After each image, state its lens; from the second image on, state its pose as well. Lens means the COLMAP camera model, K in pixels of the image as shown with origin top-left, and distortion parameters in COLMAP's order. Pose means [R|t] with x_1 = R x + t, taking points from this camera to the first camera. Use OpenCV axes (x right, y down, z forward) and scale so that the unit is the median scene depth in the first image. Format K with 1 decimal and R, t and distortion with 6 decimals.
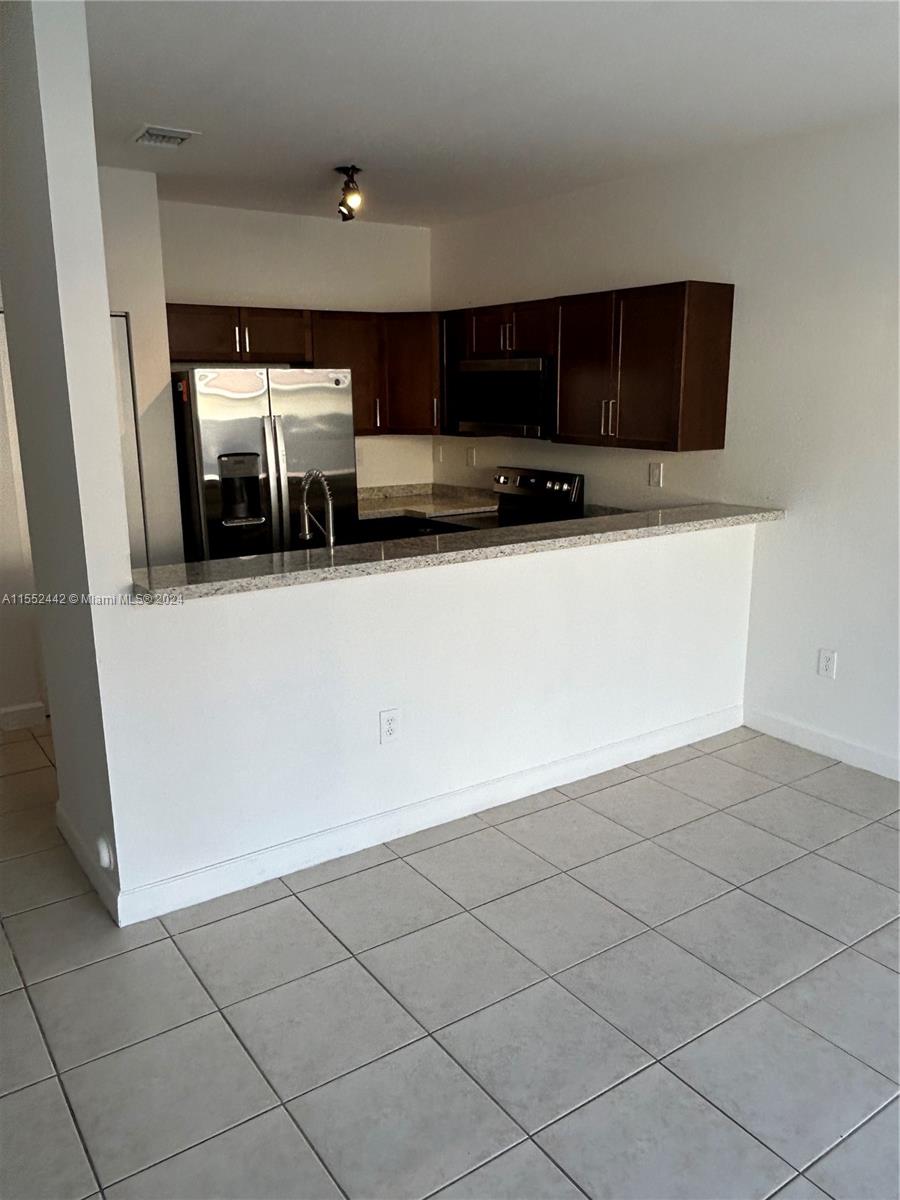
lens RADIAL K [[918.9, 0, 466.7], [0, 918.9, 598.3], [0, 0, 1]] dist [-0.003203, -0.004227]
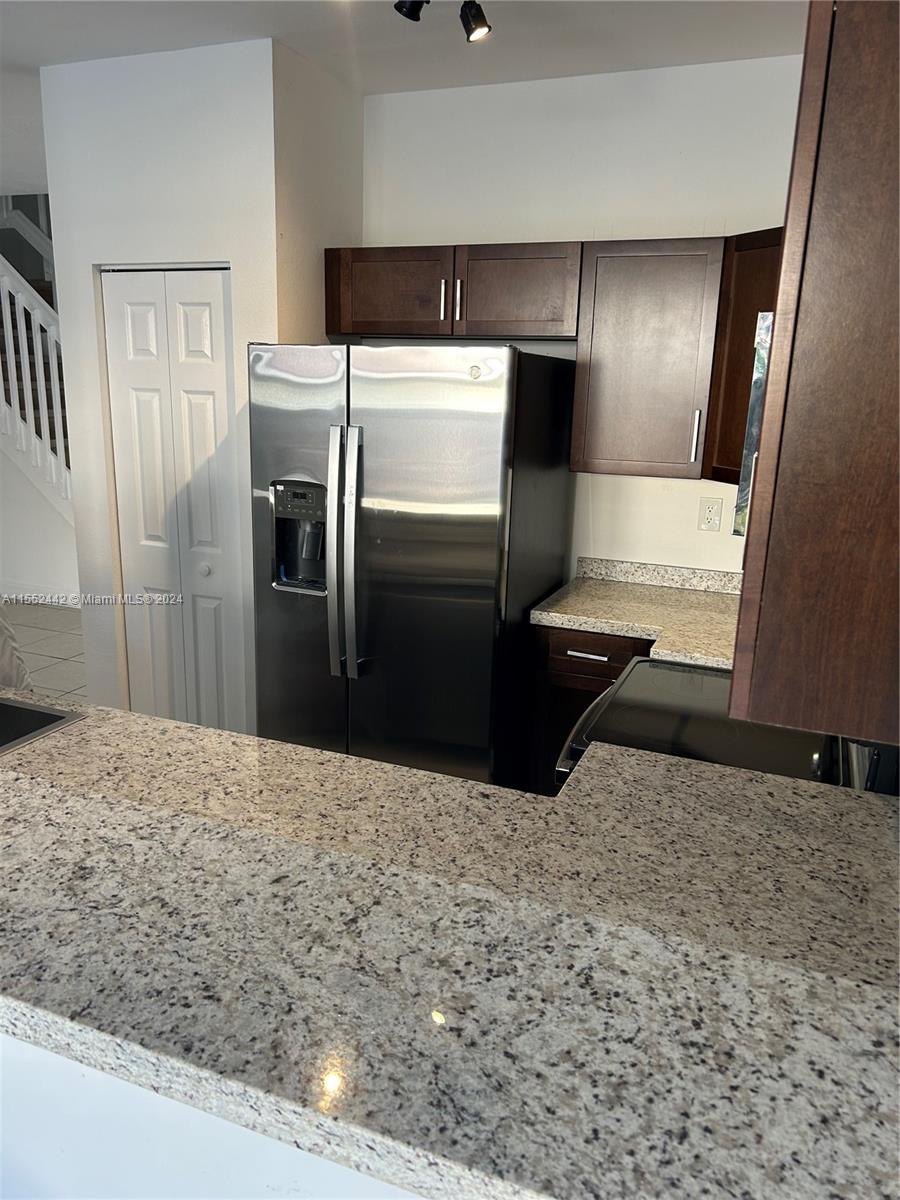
lens RADIAL K [[904.8, 0, 447.6], [0, 904.8, 601.4], [0, 0, 1]] dist [0.052442, -0.057438]
pose [[0.539216, 0.227851, -0.810759, 0.295840], [-0.219314, 0.967480, 0.126034, -0.162410], [0.813110, 0.109852, 0.571651, 0.670571]]
